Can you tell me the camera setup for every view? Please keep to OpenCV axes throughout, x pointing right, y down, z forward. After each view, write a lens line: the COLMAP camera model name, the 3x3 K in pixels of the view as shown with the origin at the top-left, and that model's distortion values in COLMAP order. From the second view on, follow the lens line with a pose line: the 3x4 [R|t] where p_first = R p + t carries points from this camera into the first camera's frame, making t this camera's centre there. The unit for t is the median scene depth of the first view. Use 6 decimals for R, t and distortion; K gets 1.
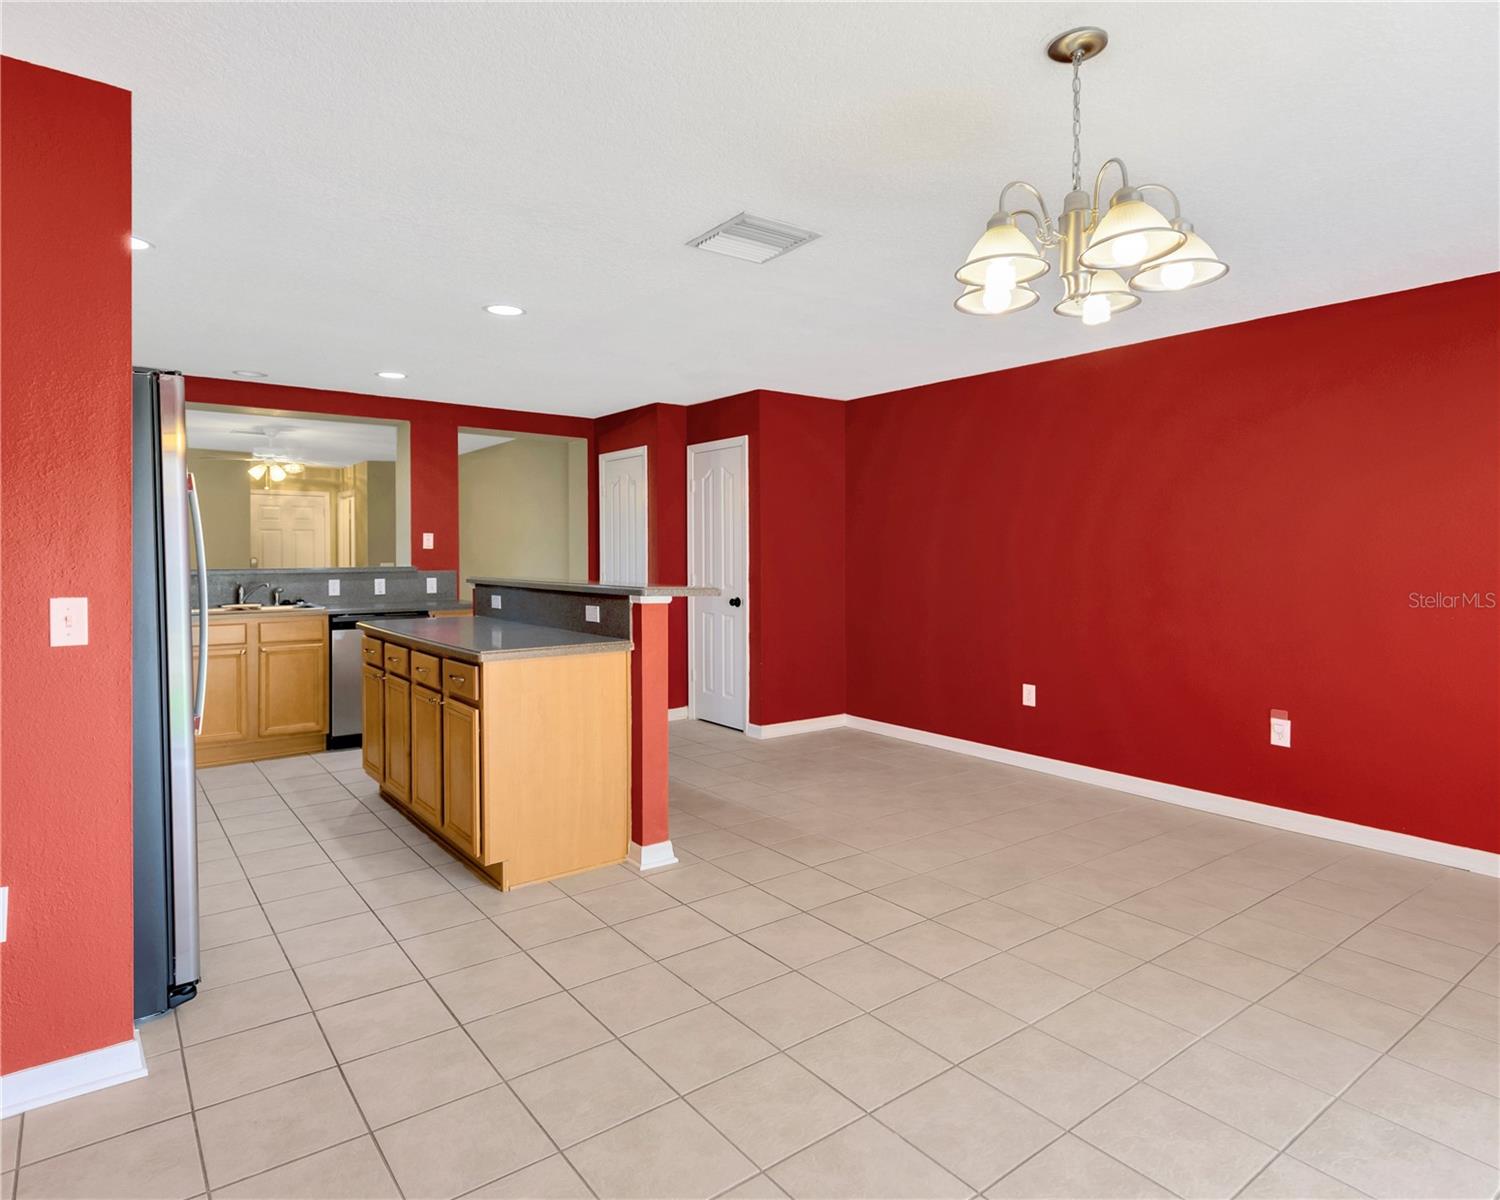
lens RADIAL K [[856.7, 0, 719.0], [0, 856.7, 542.0], [0, 0, 1]] dist [0.000768, 0.001035]
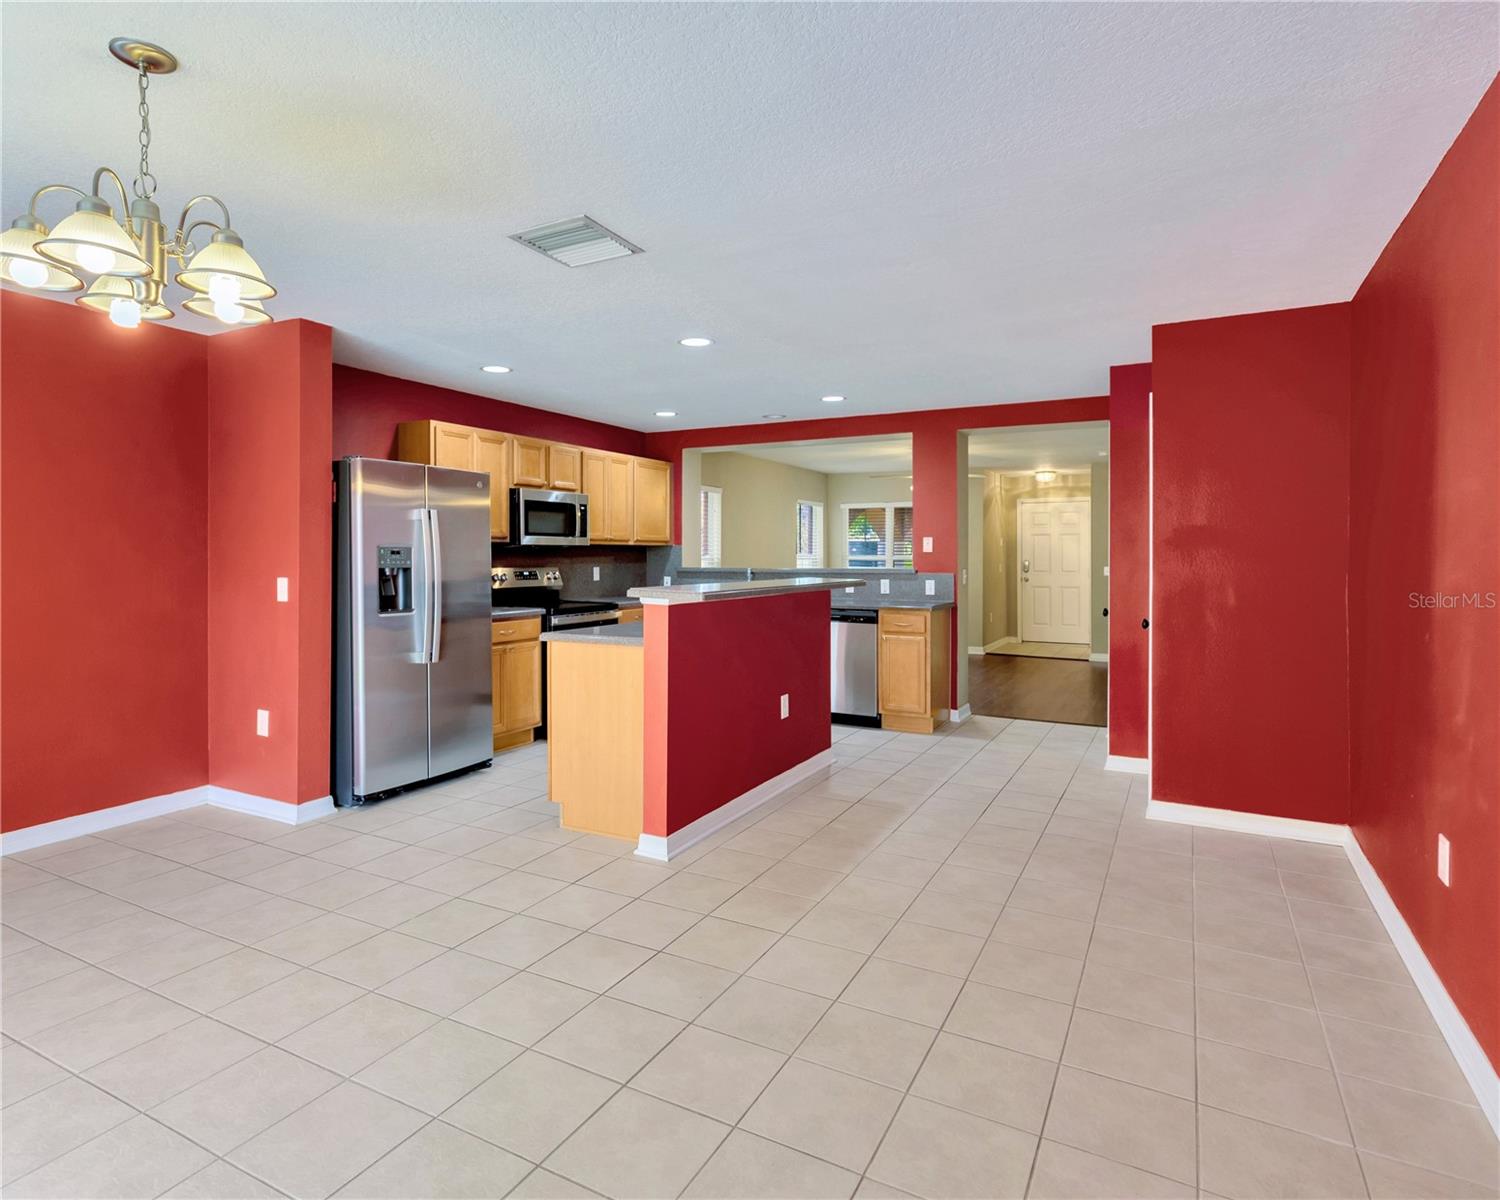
lens RADIAL K [[829.6, 0, 735.7], [0, 829.6, 560.0], [0, 0, 1]] dist [0.006512, 0.000099]
pose [[0.434937, 0.005858, -0.900442, 0.483204], [0.009233, 0.999897, 0.010965, 0.004449], [0.900414, -0.013083, 0.434838, 0.362922]]
